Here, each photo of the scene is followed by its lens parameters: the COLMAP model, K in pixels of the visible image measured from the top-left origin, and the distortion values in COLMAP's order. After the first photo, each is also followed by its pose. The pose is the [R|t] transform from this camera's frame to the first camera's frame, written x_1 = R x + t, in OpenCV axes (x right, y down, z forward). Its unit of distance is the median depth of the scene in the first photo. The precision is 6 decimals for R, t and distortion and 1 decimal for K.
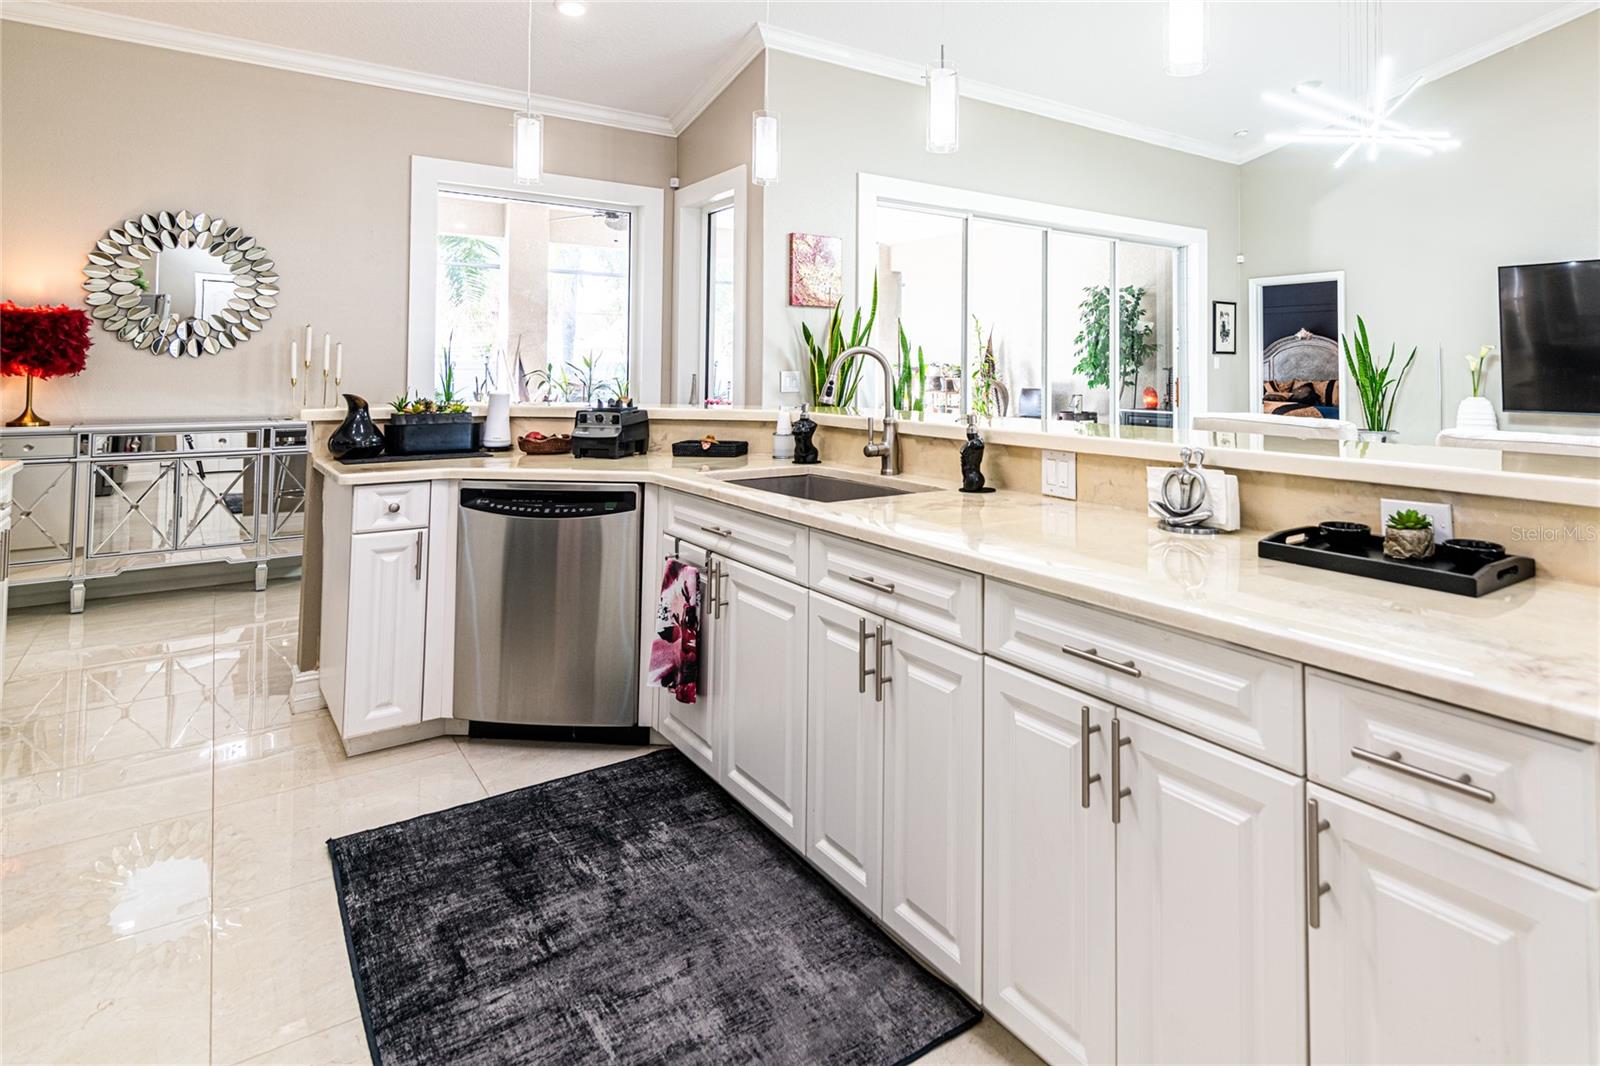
lens RADIAL K [[883.0, 0, 942.6], [0, 883.0, 336.6], [0, 0, 1]] dist [0.019931, -0.002454]
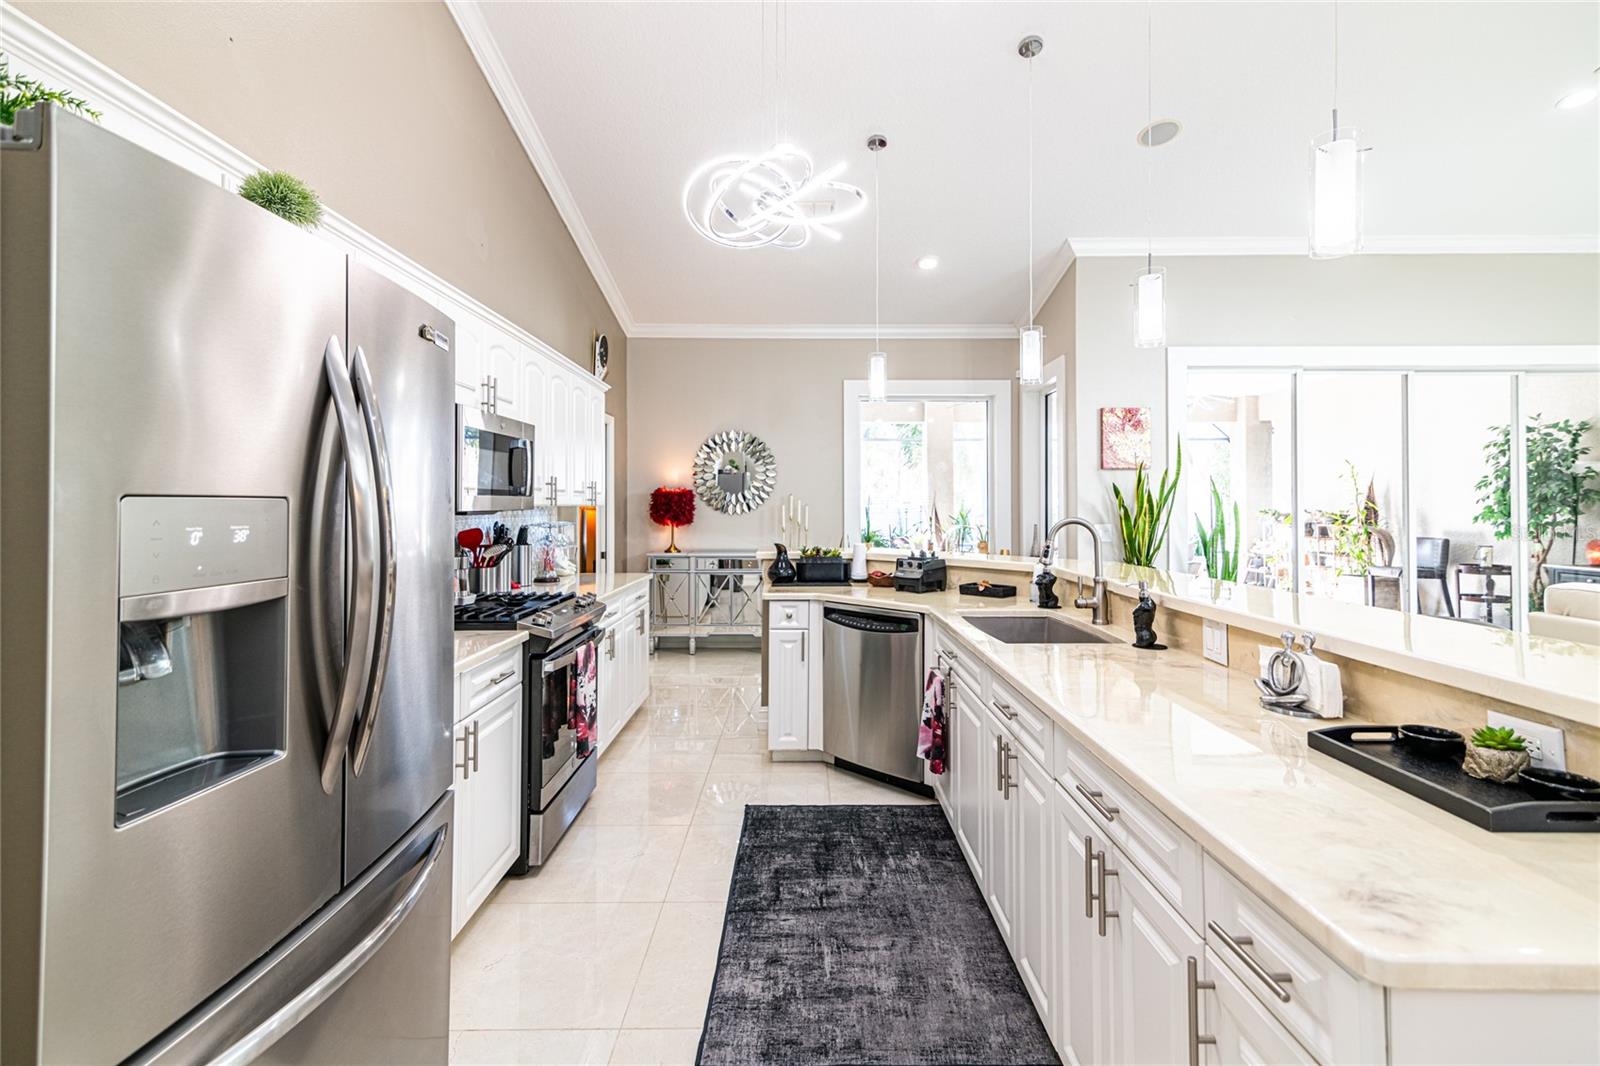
lens RADIAL K [[721.9, 0, 818.8], [0, 721.9, 490.9], [0, 0, 1]] dist [0.015980, -0.000523]
pose [[0.789670, -0.020667, -0.613183, 0.275268], [0.028624, 0.999585, 0.003172, -0.044226], [0.612863, -0.020057, 0.789934, -0.012823]]
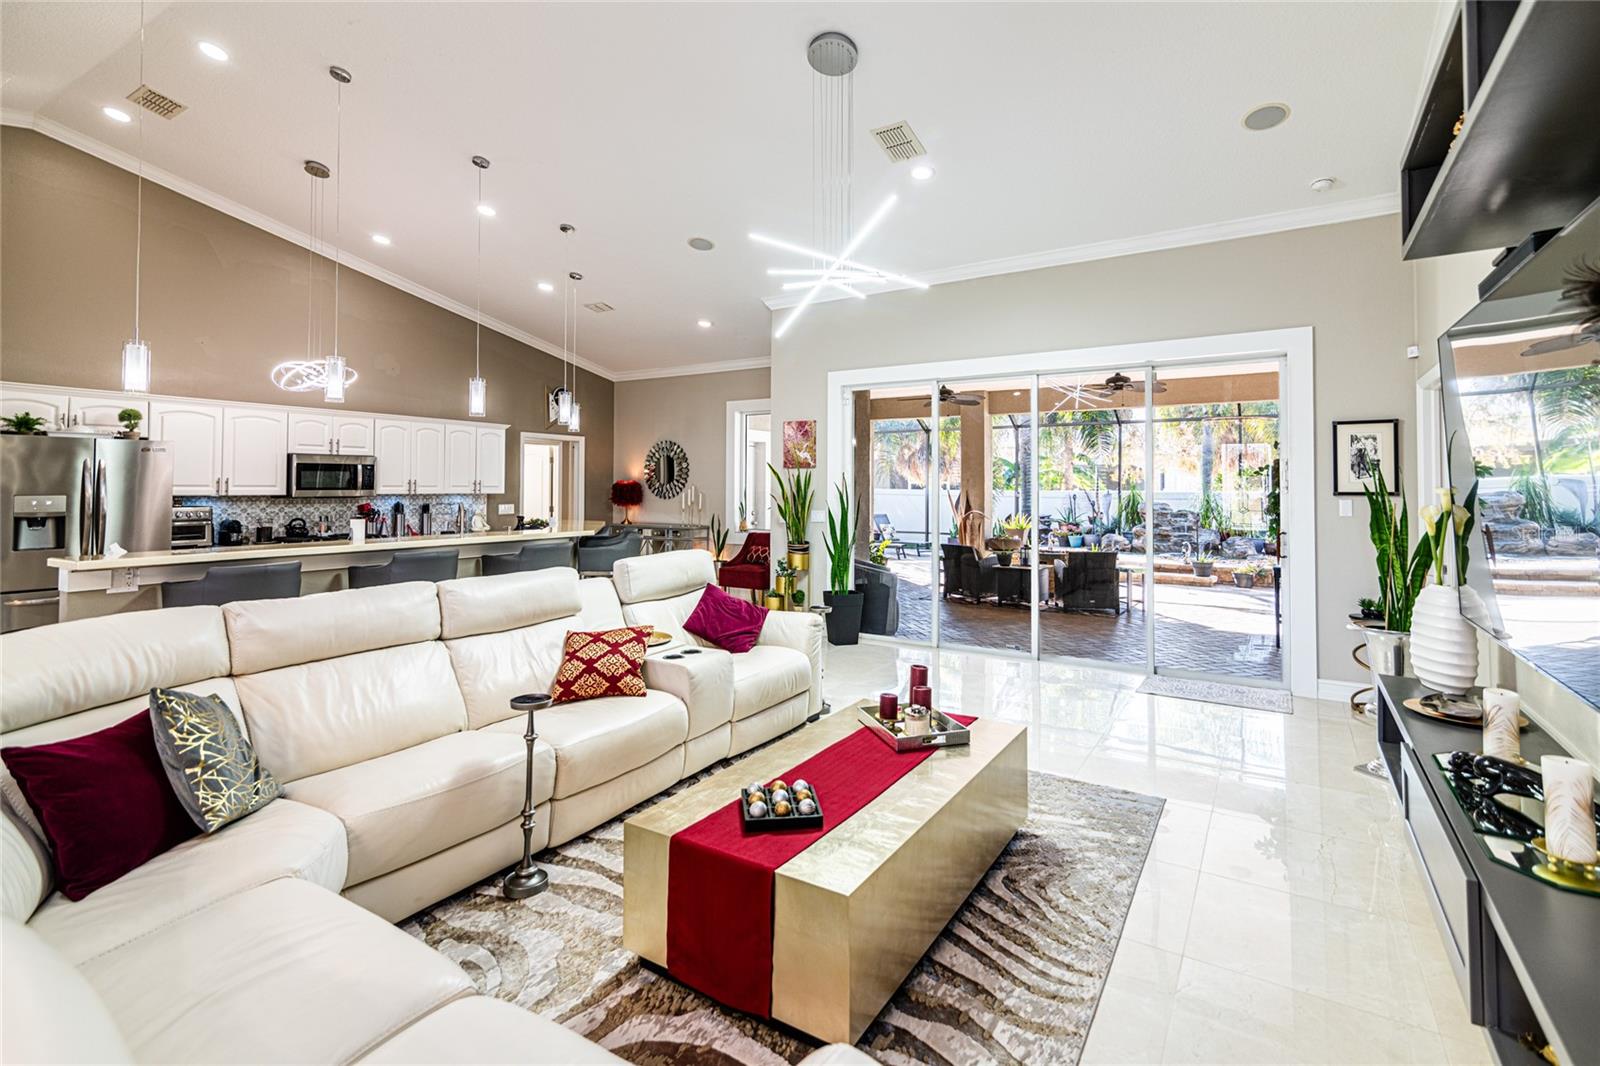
lens RADIAL K [[721.9, 0, 818.8], [0, 721.9, 490.9], [0, 0, 1]] dist [0.015980, -0.000523]
pose [[0.340607, -0.002079, -0.940203, 2.324799], [0.032461, 0.999427, 0.009550, -0.011173], [0.939645, -0.033773, 0.340480, 1.377235]]
